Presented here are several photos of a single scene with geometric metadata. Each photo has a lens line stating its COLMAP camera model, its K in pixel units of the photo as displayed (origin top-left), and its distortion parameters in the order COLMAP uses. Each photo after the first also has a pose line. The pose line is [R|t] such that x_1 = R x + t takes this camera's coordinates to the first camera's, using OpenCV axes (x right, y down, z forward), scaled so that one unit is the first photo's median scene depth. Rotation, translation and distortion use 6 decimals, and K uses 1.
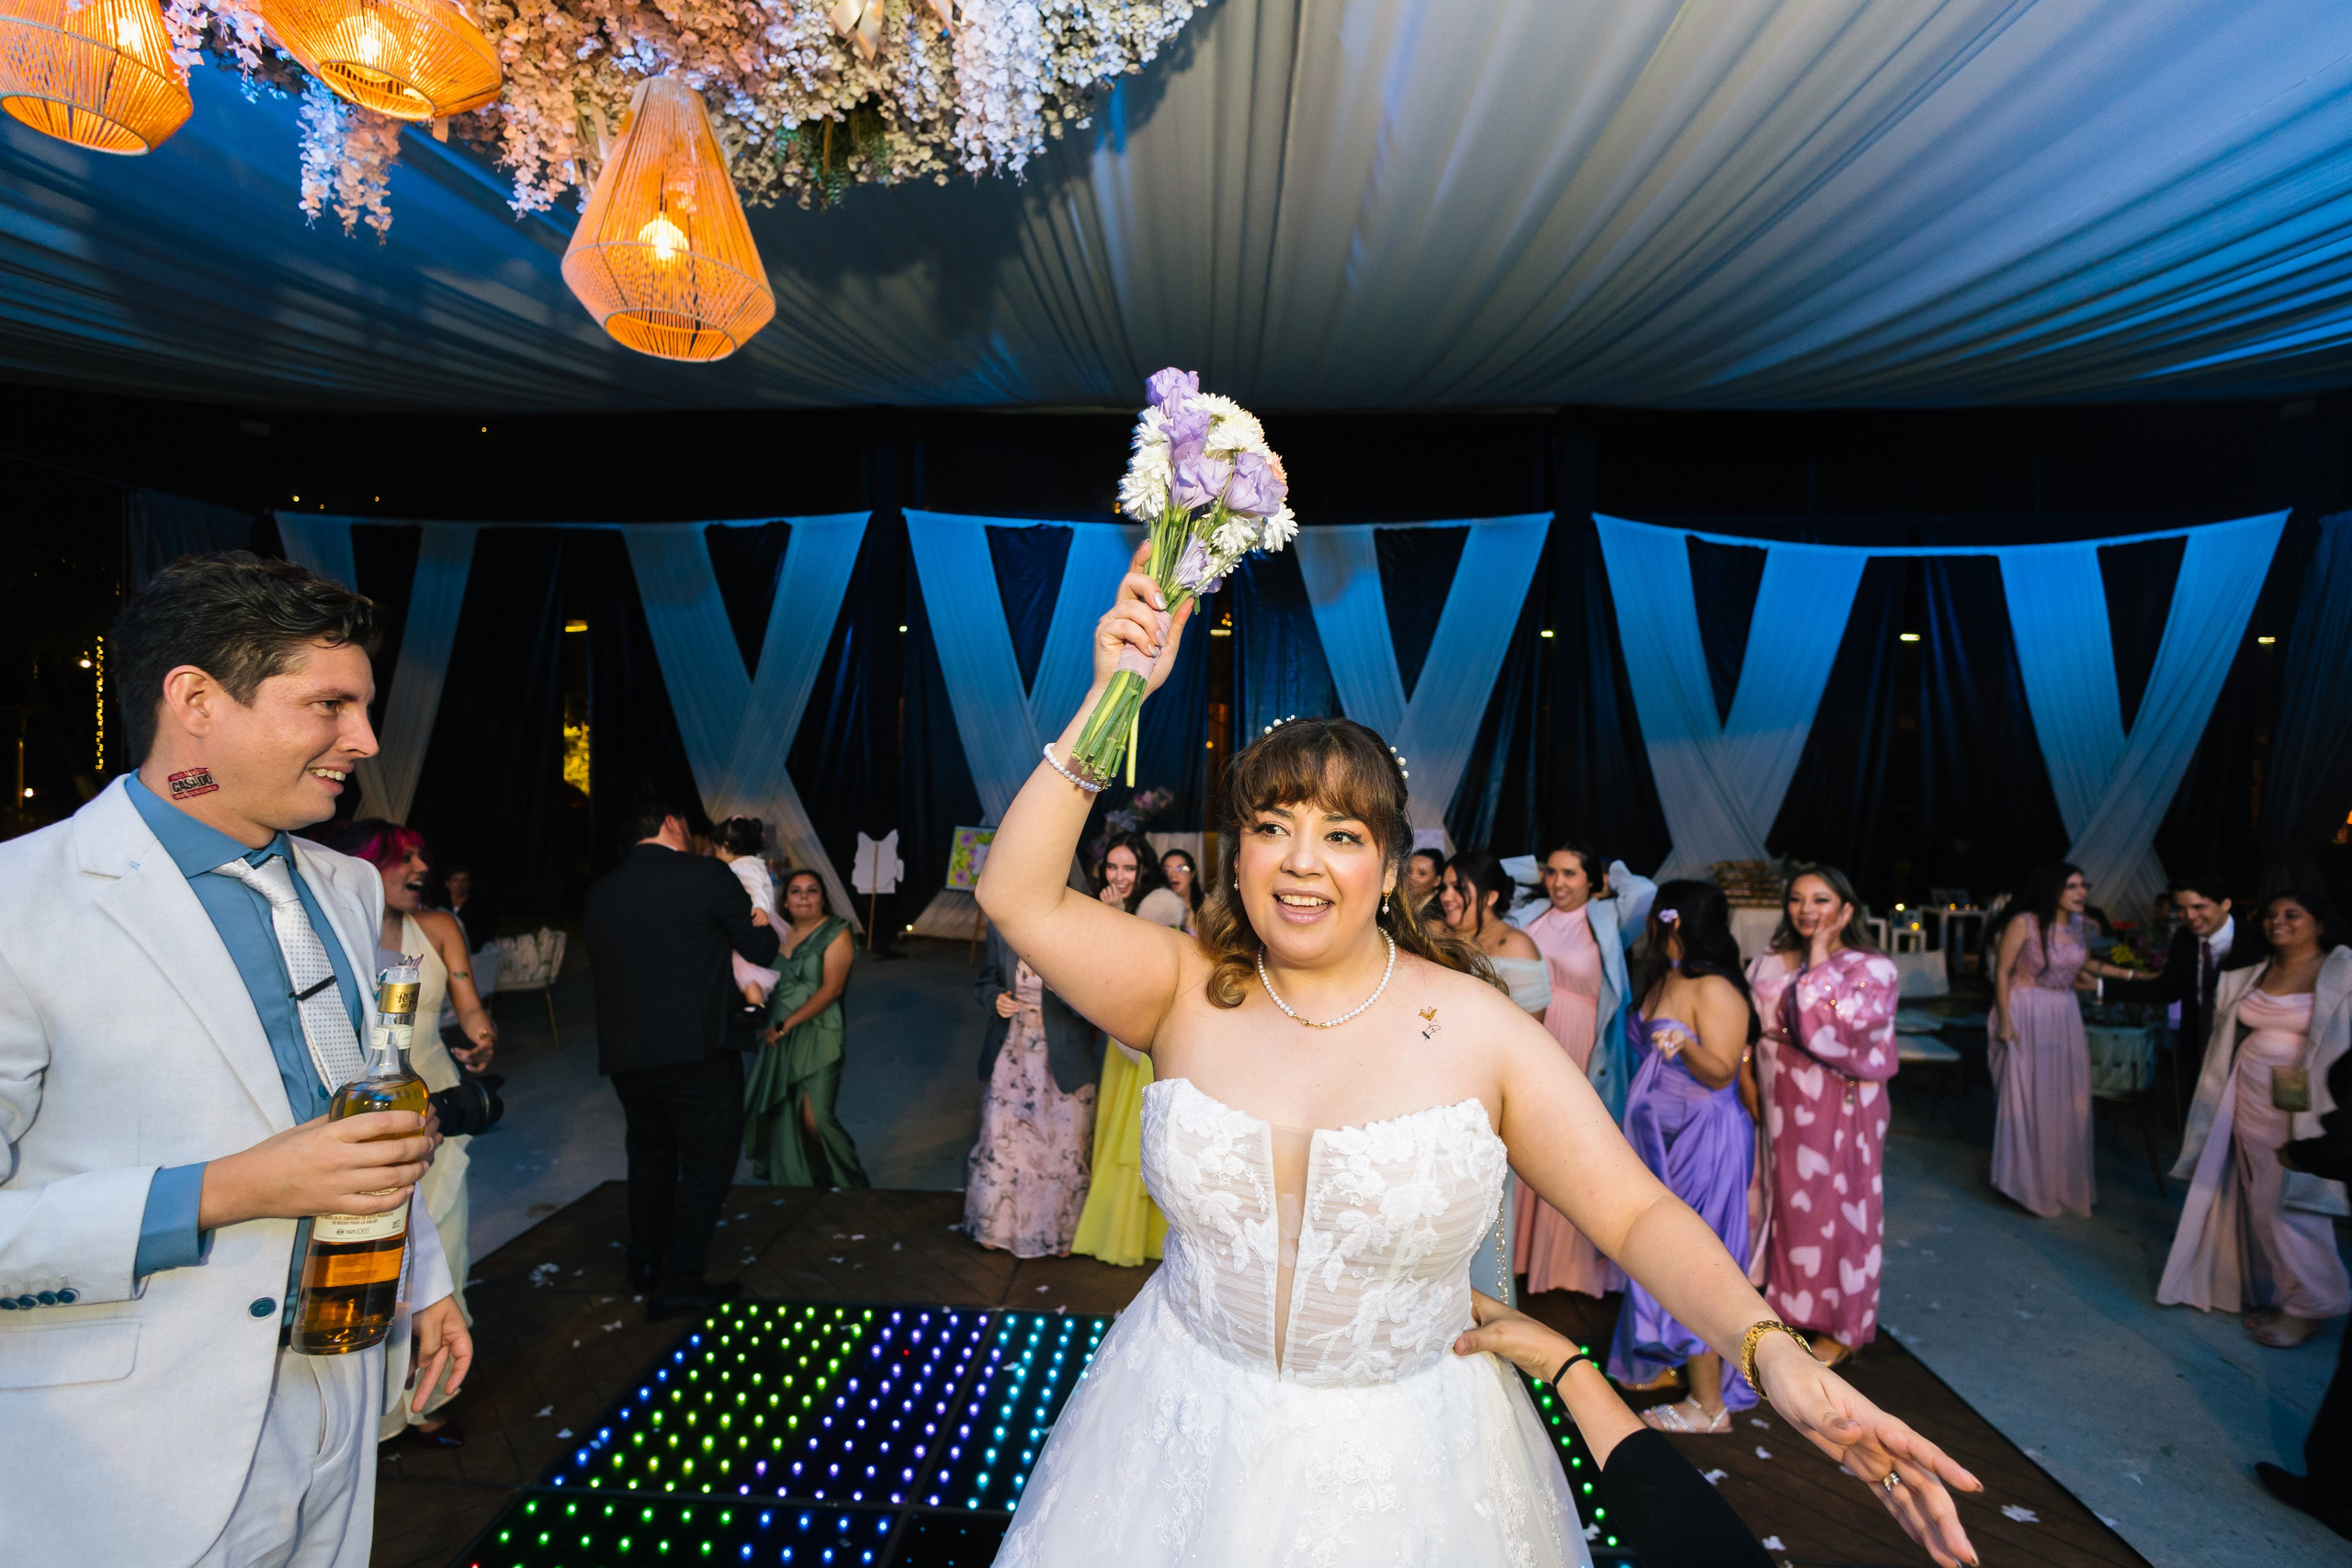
lens RADIAL K [[1111.0, 0, 1183.3], [0, 1111.0, 779.0], [0, 0, 1]] dist [0.015847, -0.001051]
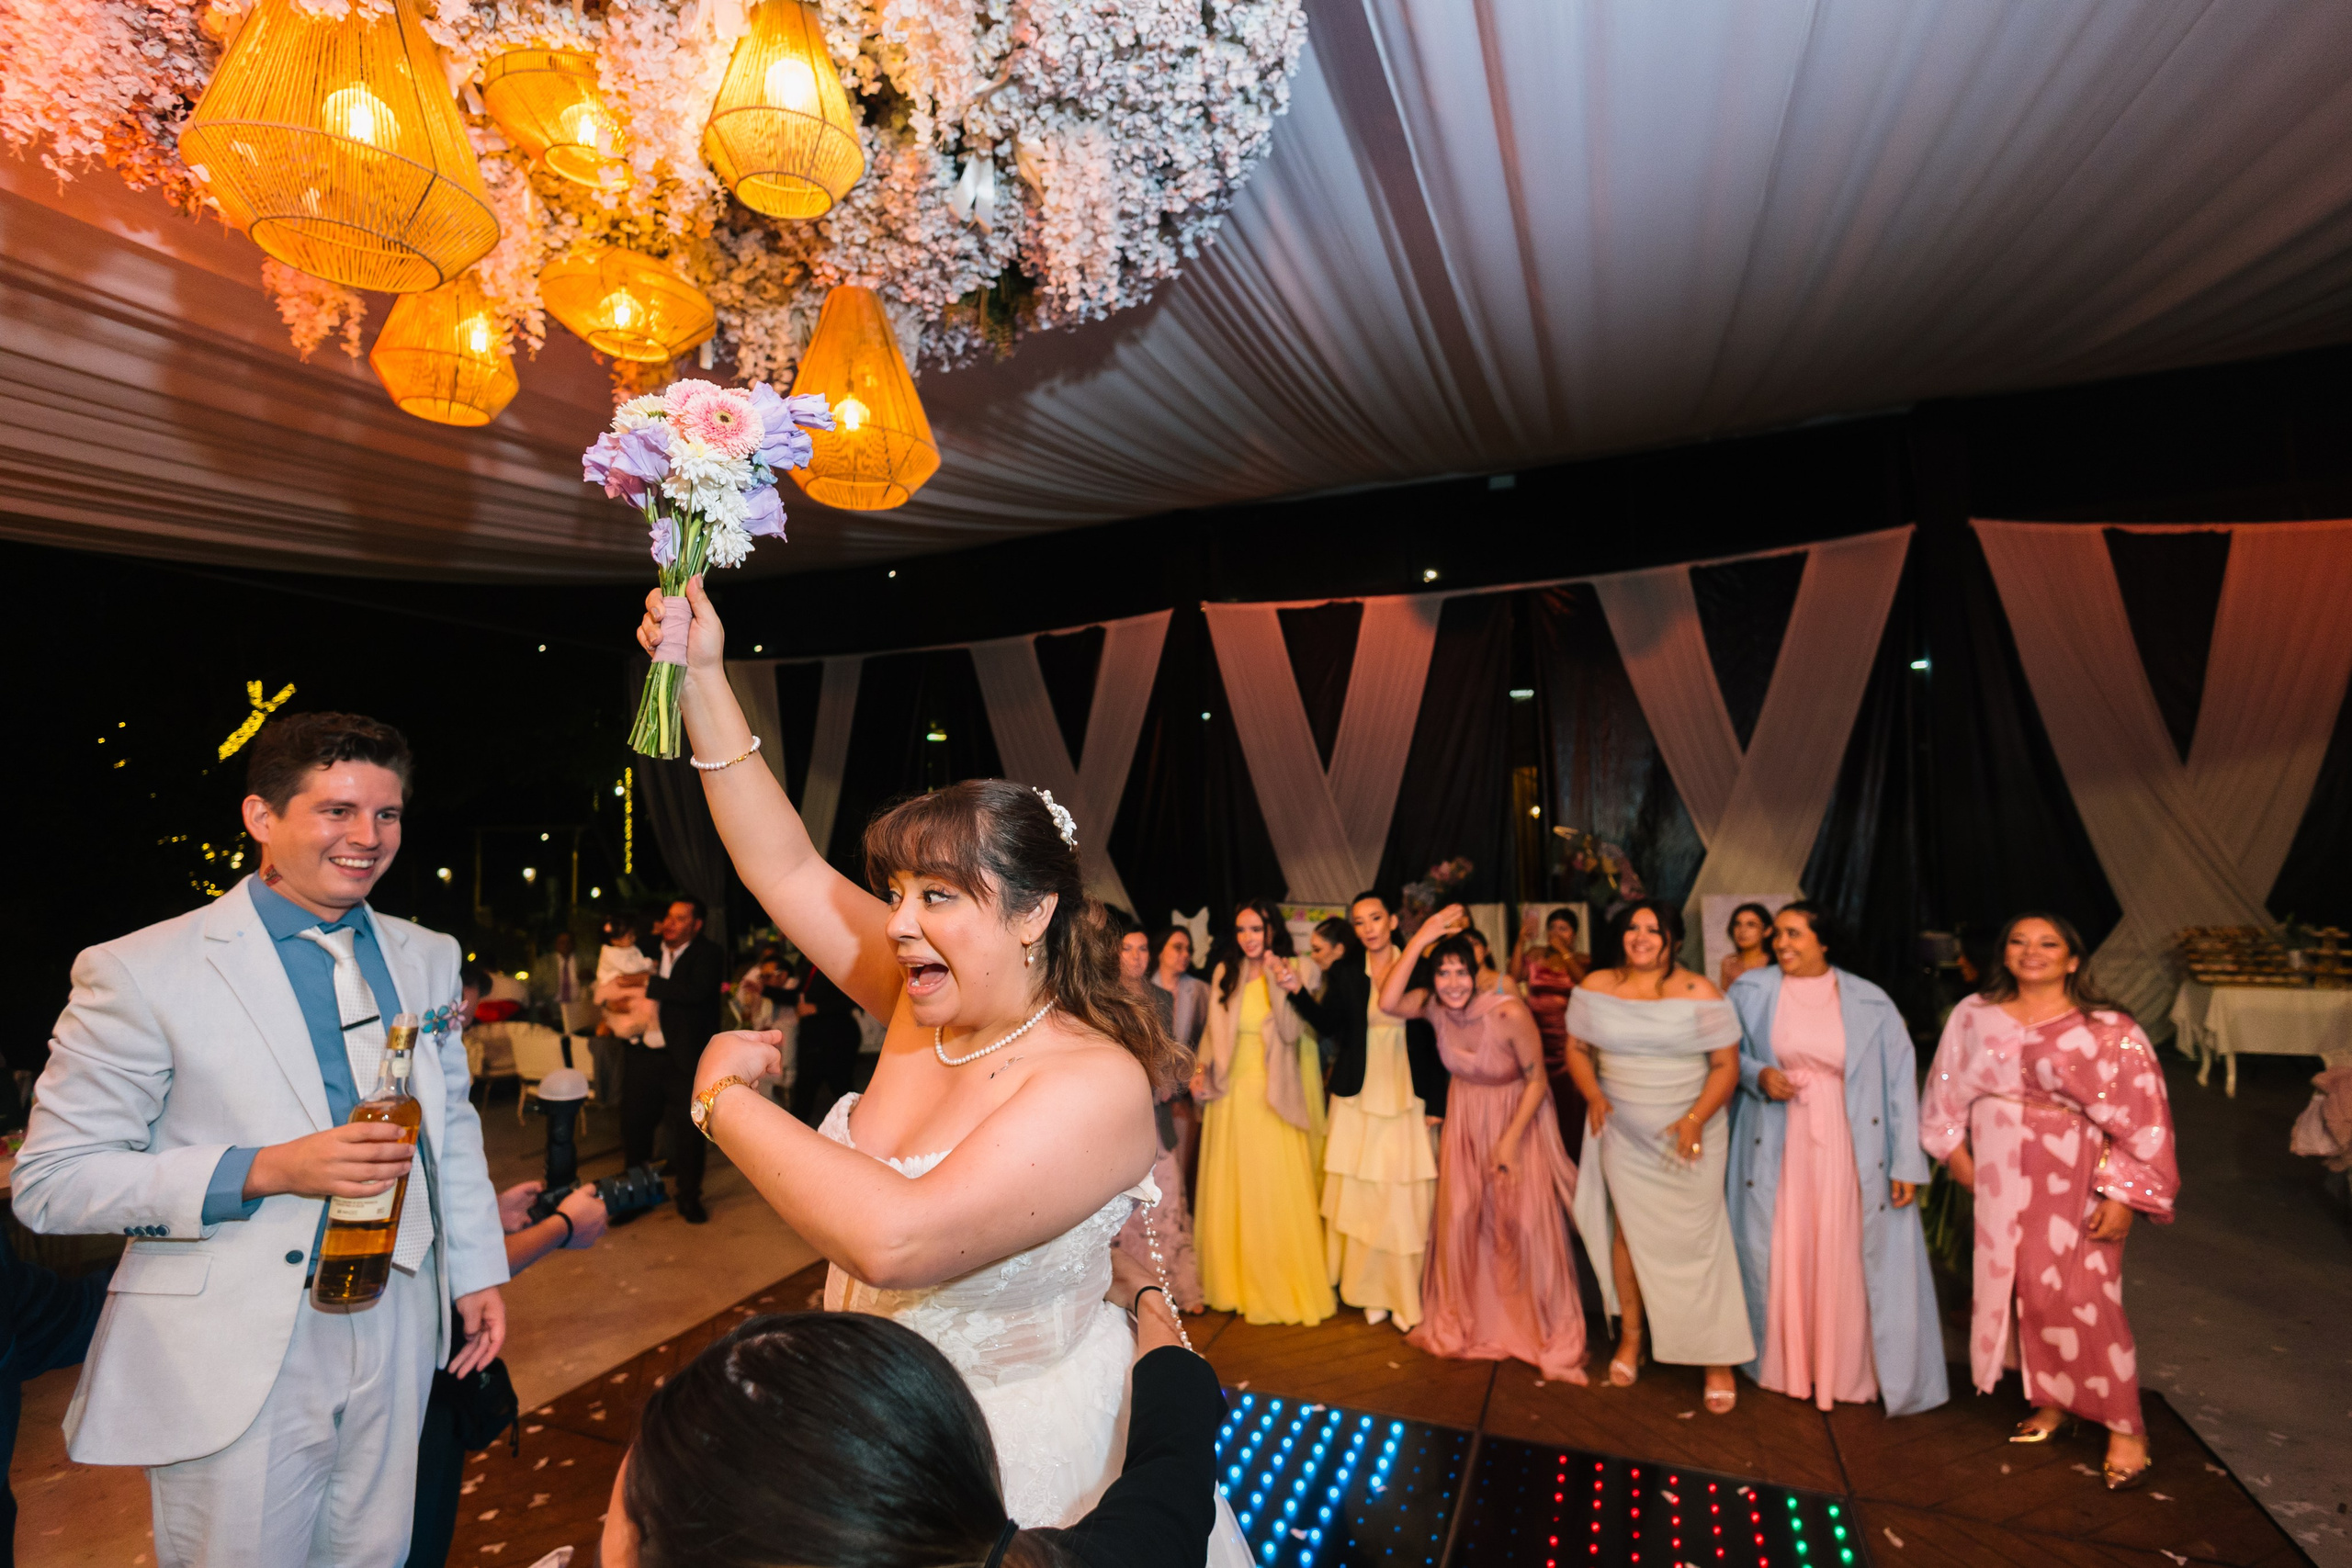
lens RADIAL K [[1110.4, 0, 1169.8], [0, 1110.4, 780.2], [0, 0, 1]] dist [0.016787, -0.005387]
pose [[0.943976, -0.056841, -0.325082, 0.197852], [0.034907, 0.996727, -0.072916, 0.007340], [0.328162, 0.057483, 0.942871, 0.006292]]
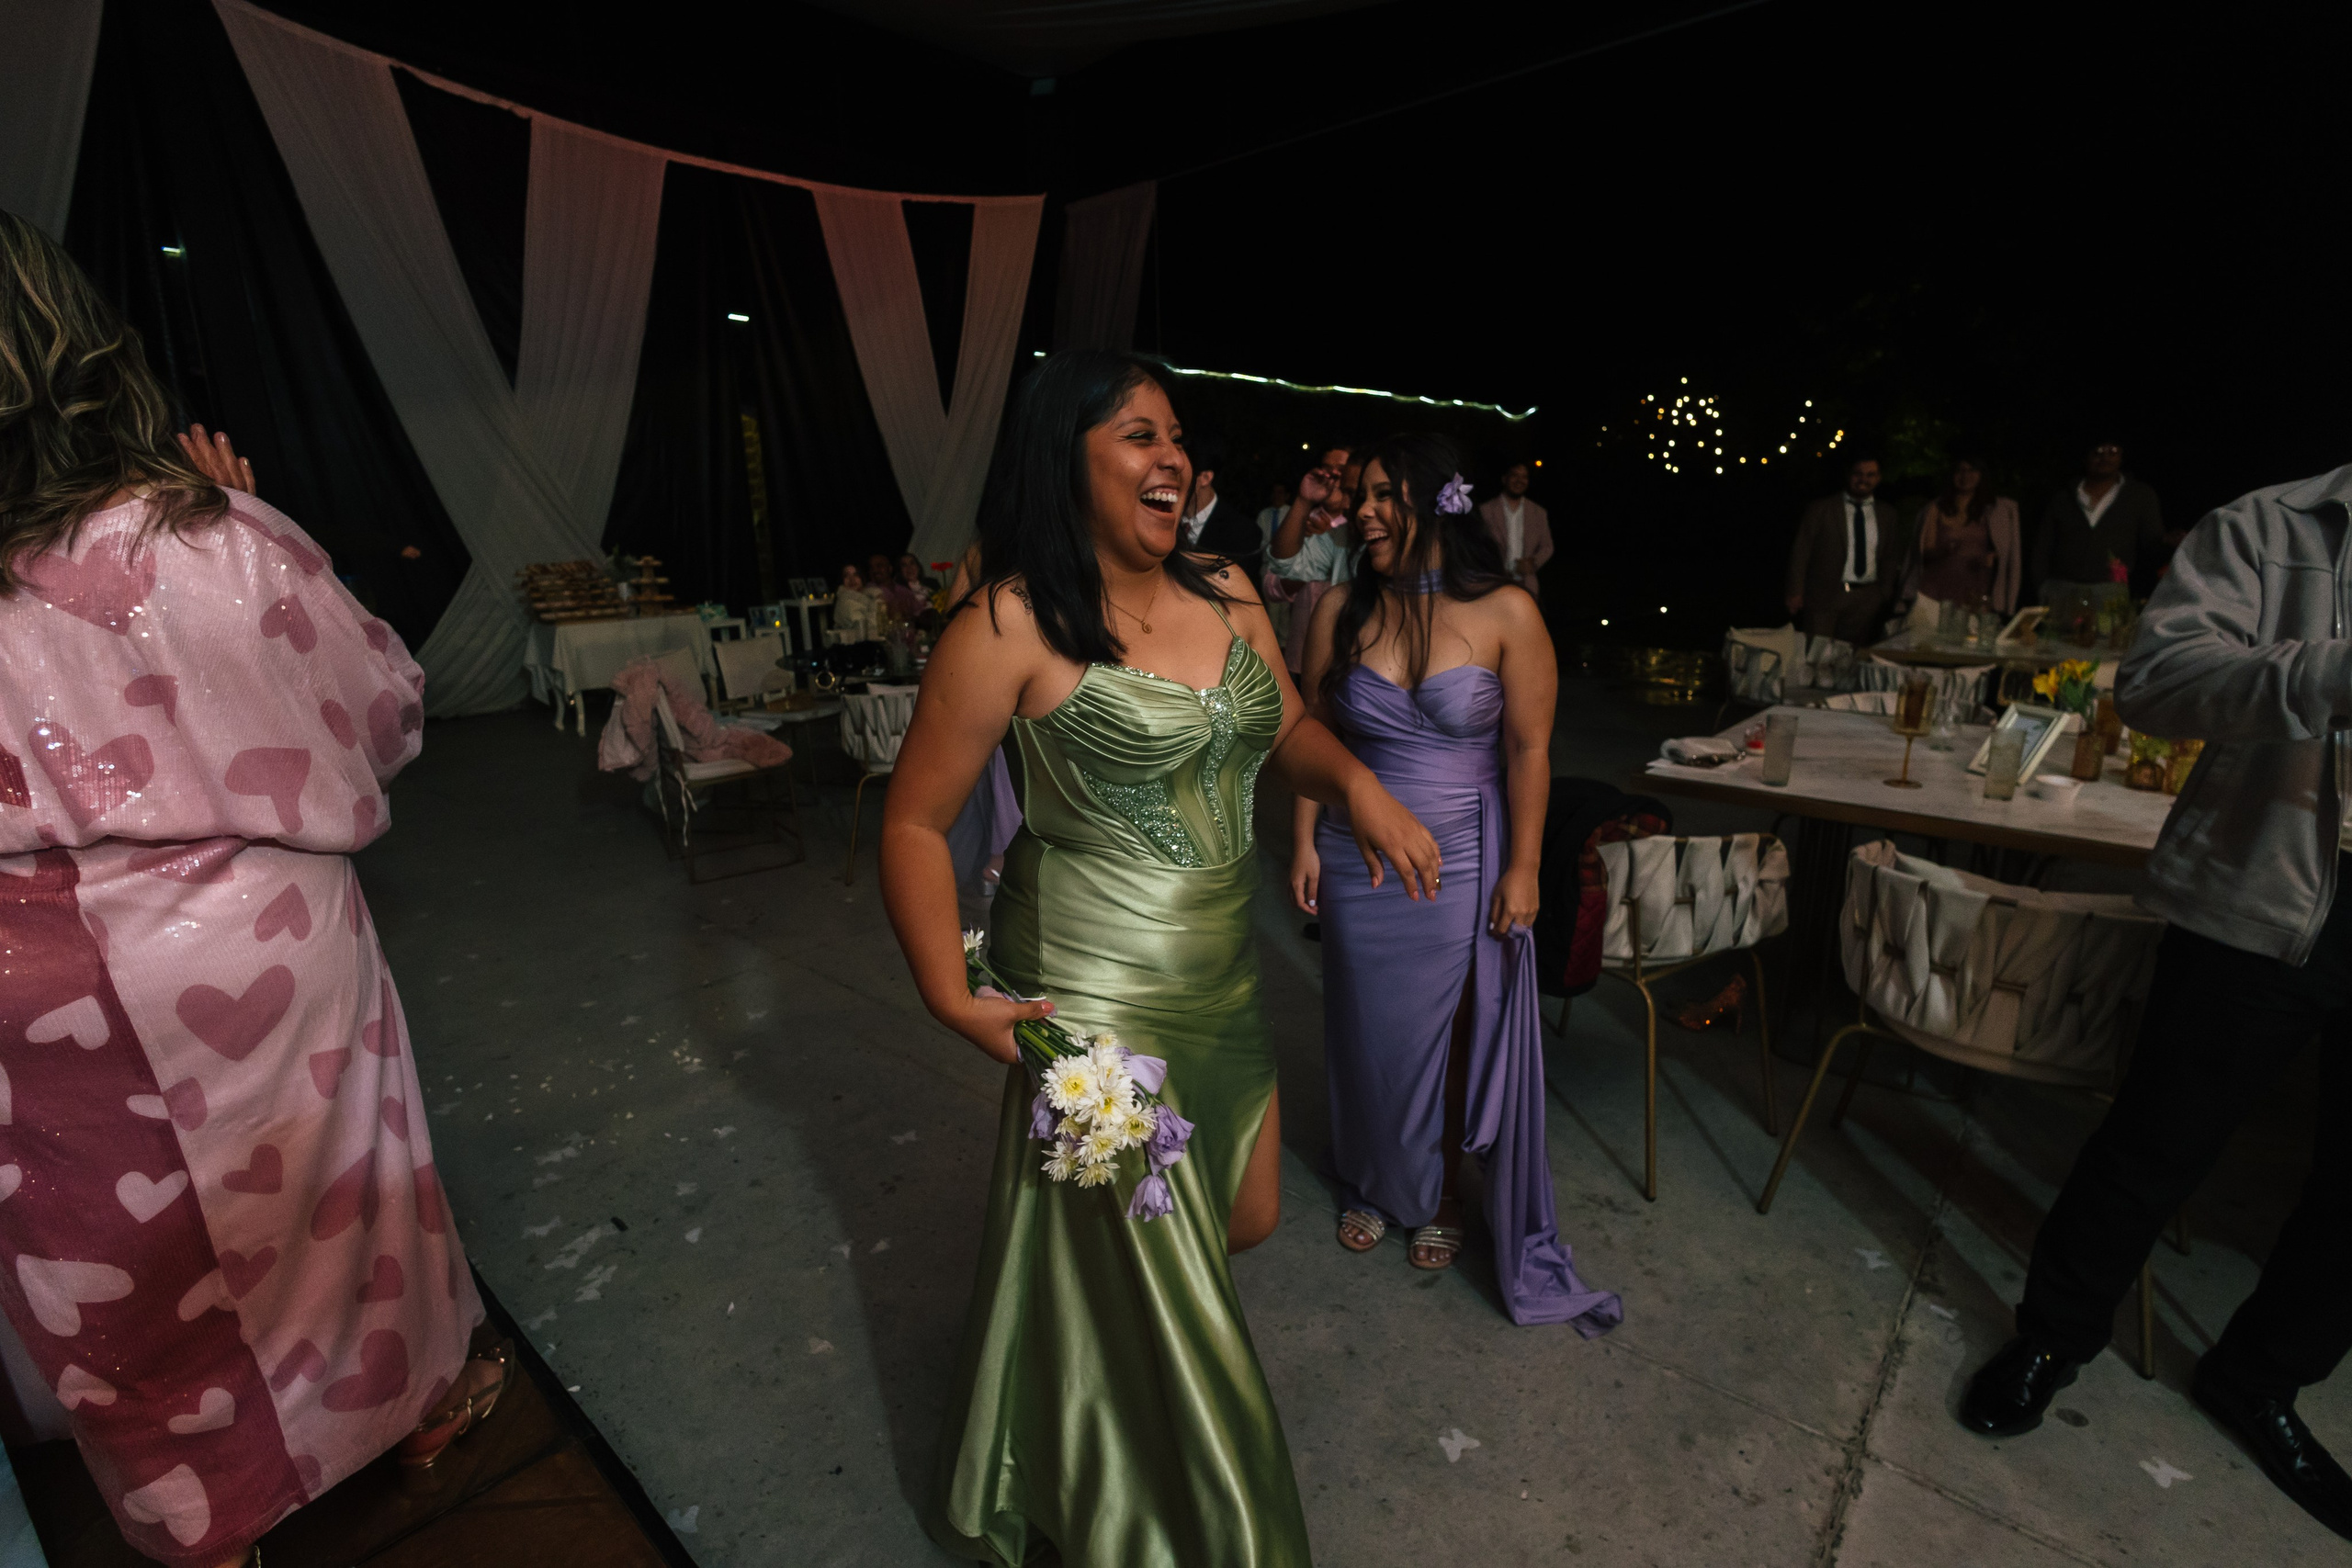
lens RADIAL K [[1111.0, 0, 1183.3], [0, 1111.0, 779.0], [0, 0, 1]] dist [0.015847, -0.001051]
pose [[0.633789, -0.210443, 0.744329, 0.563014], [0.047179, 0.971005, 0.234358, 0.186376], [-0.772066, -0.113417, 0.625341, 0.613728]]
